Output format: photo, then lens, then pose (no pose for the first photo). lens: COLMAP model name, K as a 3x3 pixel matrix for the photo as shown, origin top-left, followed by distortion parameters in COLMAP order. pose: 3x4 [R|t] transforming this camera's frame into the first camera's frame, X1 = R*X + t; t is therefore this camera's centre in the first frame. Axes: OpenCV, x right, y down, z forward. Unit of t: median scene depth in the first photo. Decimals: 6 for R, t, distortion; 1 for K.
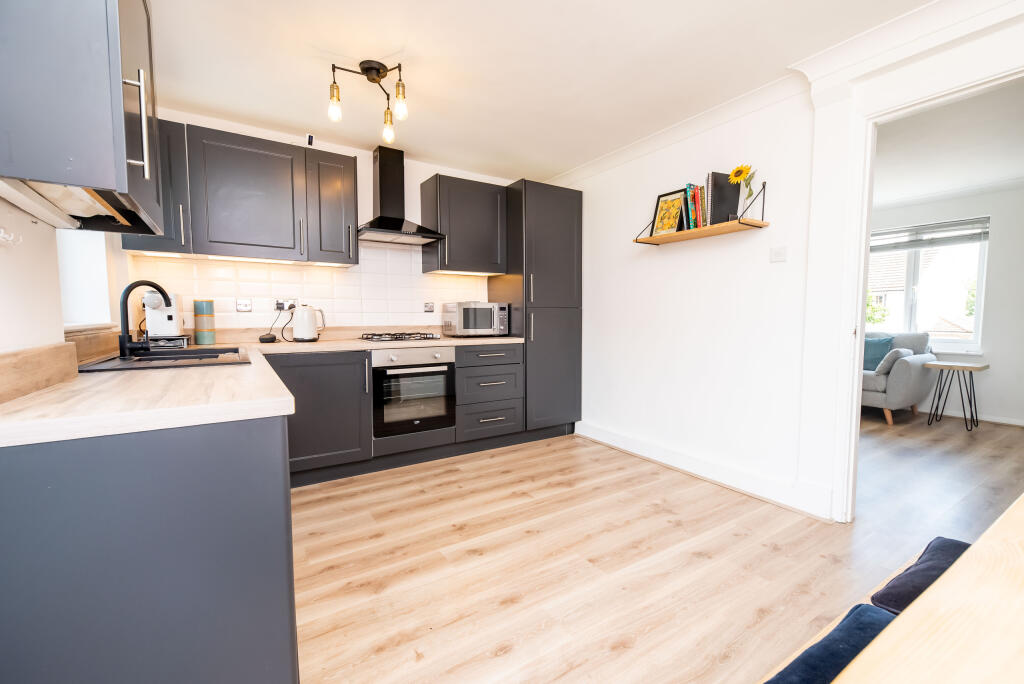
lens RADIAL K [[435.3, 0, 512.0], [0, 435.3, 342.0], [0, 0, 1]] dist [0.003291, -0.000398]
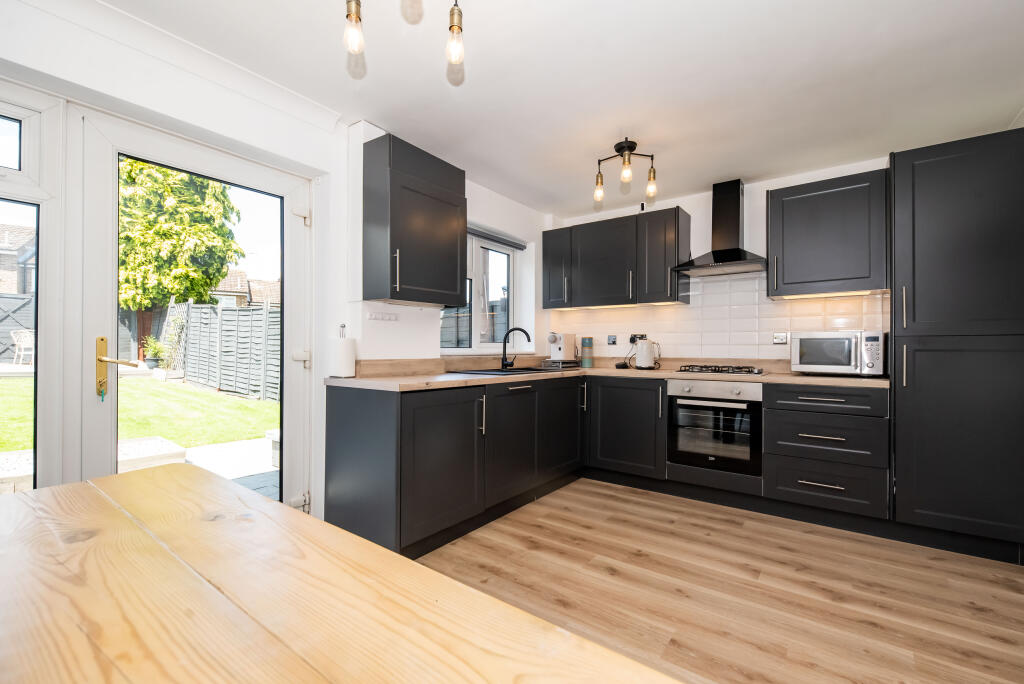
lens RADIAL K [[435.3, 0, 512.0], [0, 435.3, 342.0], [0, 0, 1]] dist [0.003291, -0.000398]
pose [[0.345856, -0.011820, -0.938213, 0.565656], [-0.060987, 0.997523, -0.035049, -0.012513], [0.936304, 0.069341, 0.344278, 0.254506]]
